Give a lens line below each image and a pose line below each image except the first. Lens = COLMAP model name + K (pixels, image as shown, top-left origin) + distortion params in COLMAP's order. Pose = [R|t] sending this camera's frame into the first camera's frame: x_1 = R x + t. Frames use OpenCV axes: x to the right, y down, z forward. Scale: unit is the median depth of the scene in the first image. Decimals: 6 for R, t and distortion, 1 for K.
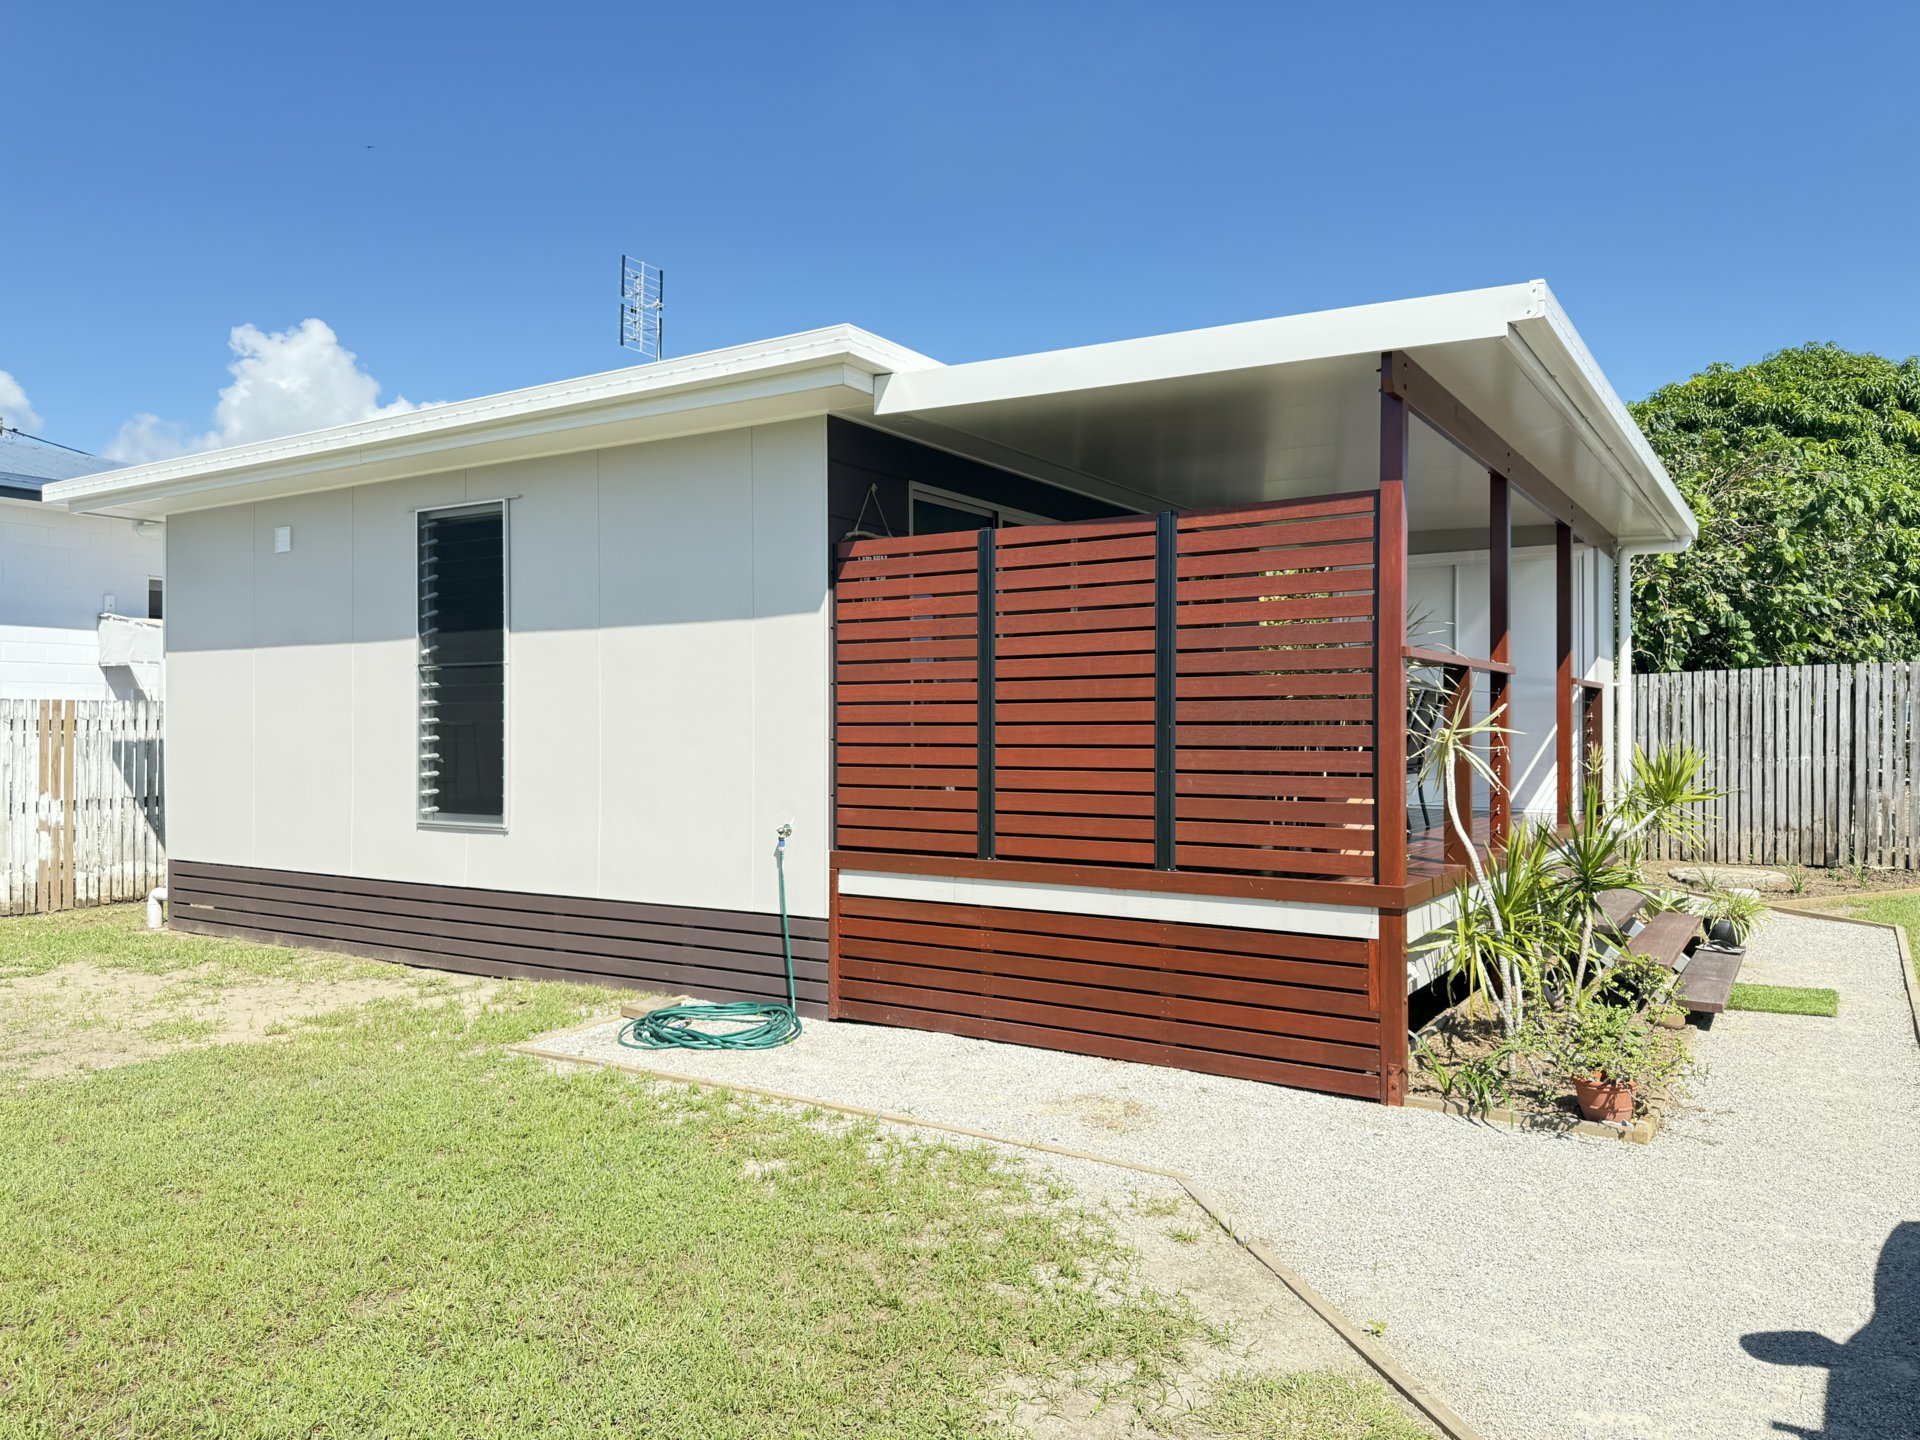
lens RADIAL K [[1344.4, 0, 960.0], [0, 1344.4, 720.0], [0, 0, 1]] dist [0.088013, -0.095708]
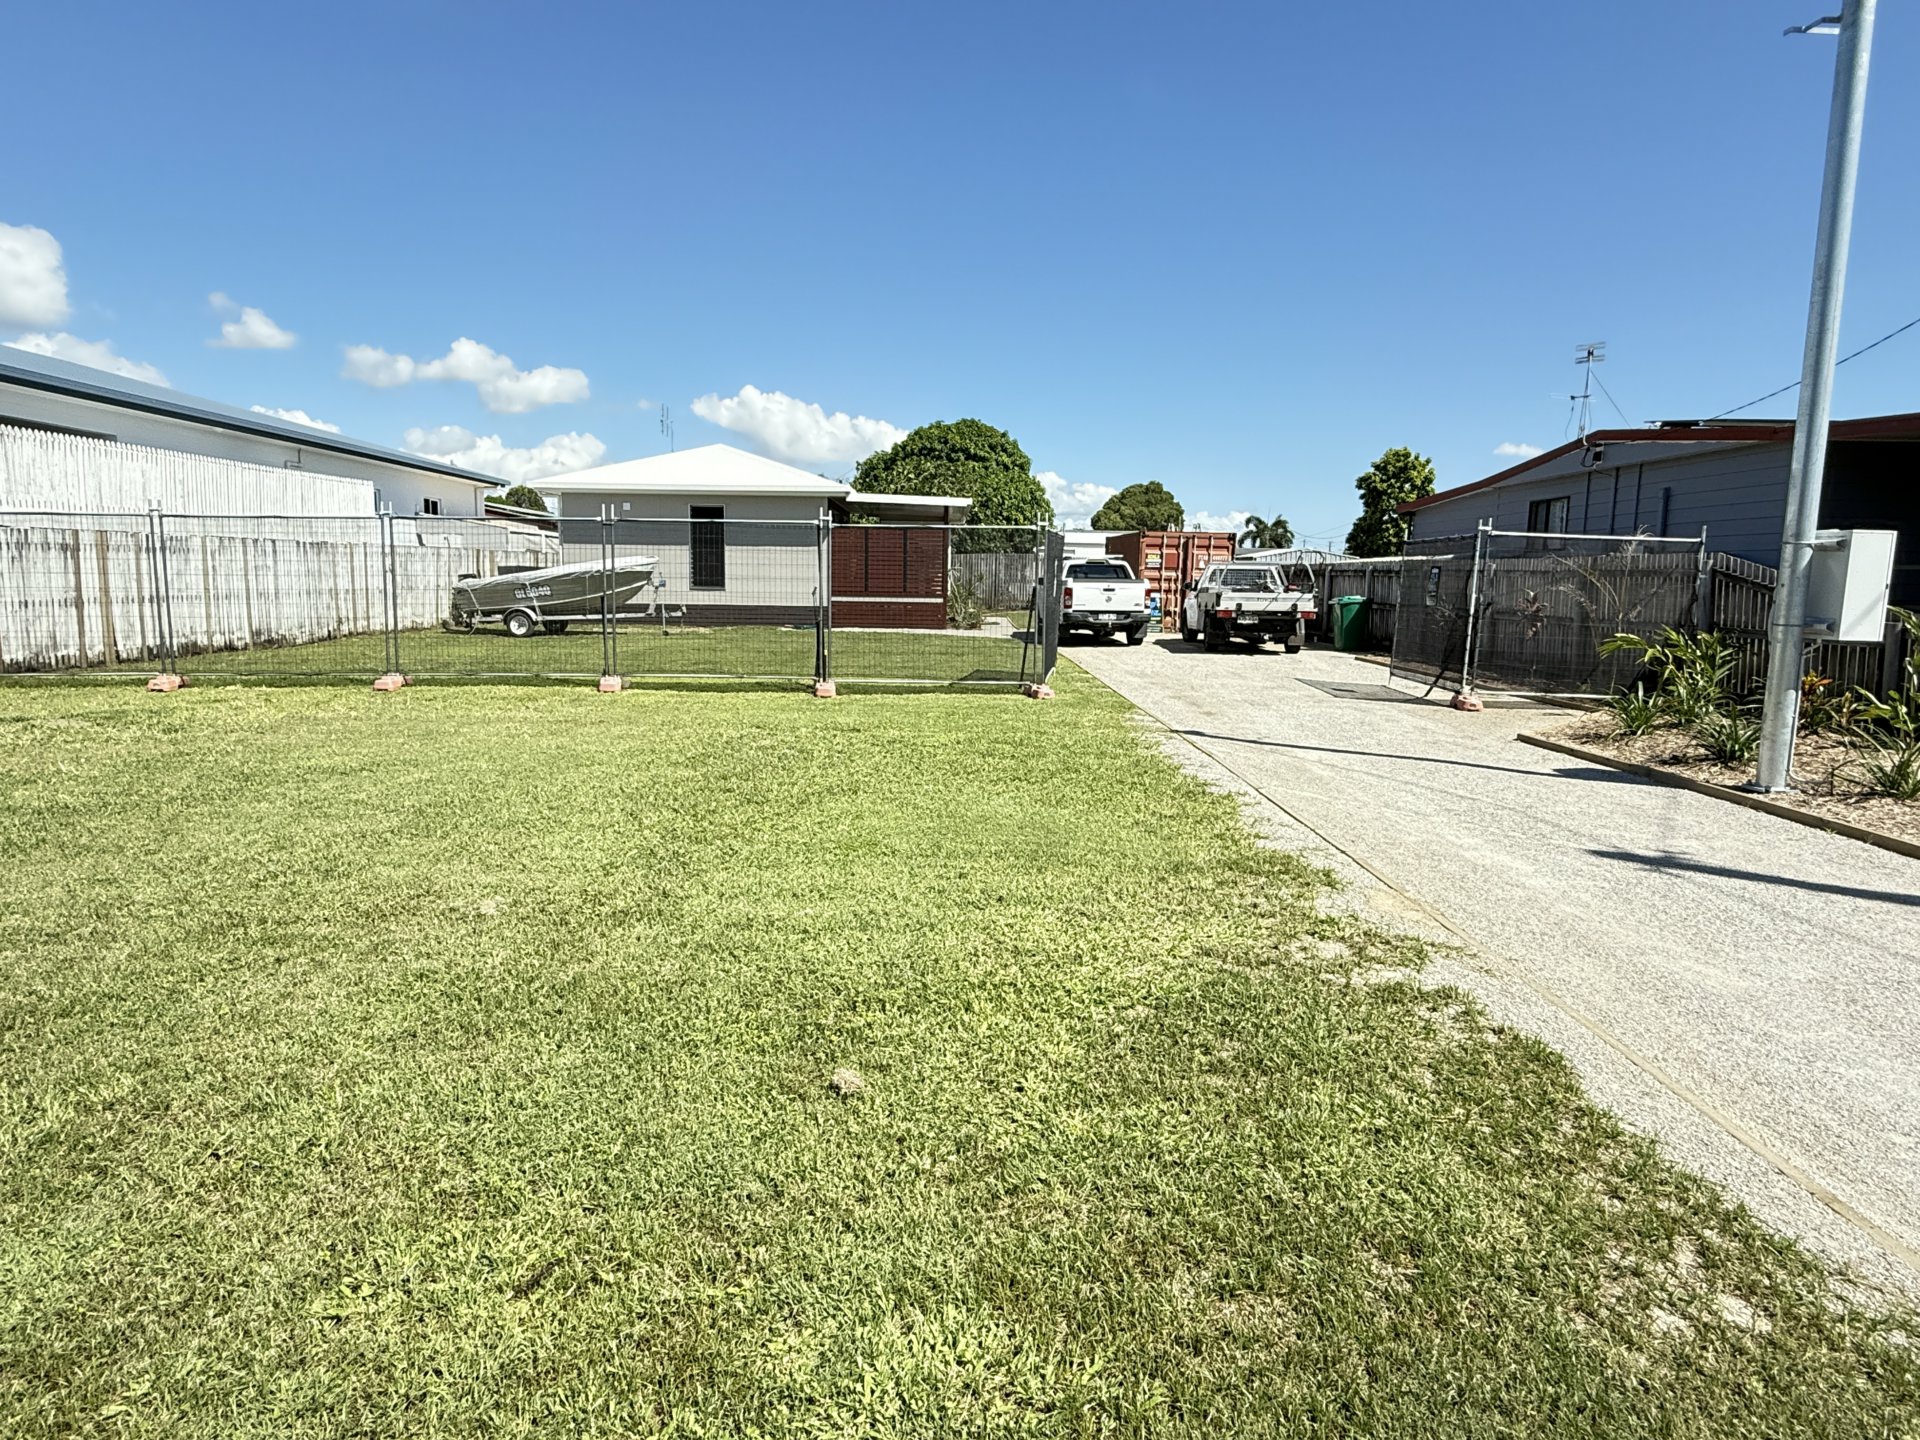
lens RADIAL K [[1063.1, 0, 960.0], [0, 1063.1, 720.0], [0, 0, 1]] dist [-0.046275, 0.034709]
pose [[0.833577, -0.062266, 0.548883, -1.034272], [-0.015638, 0.990569, 0.136121, 0.017476], [-0.552182, -0.122051, 0.824742, -1.359685]]
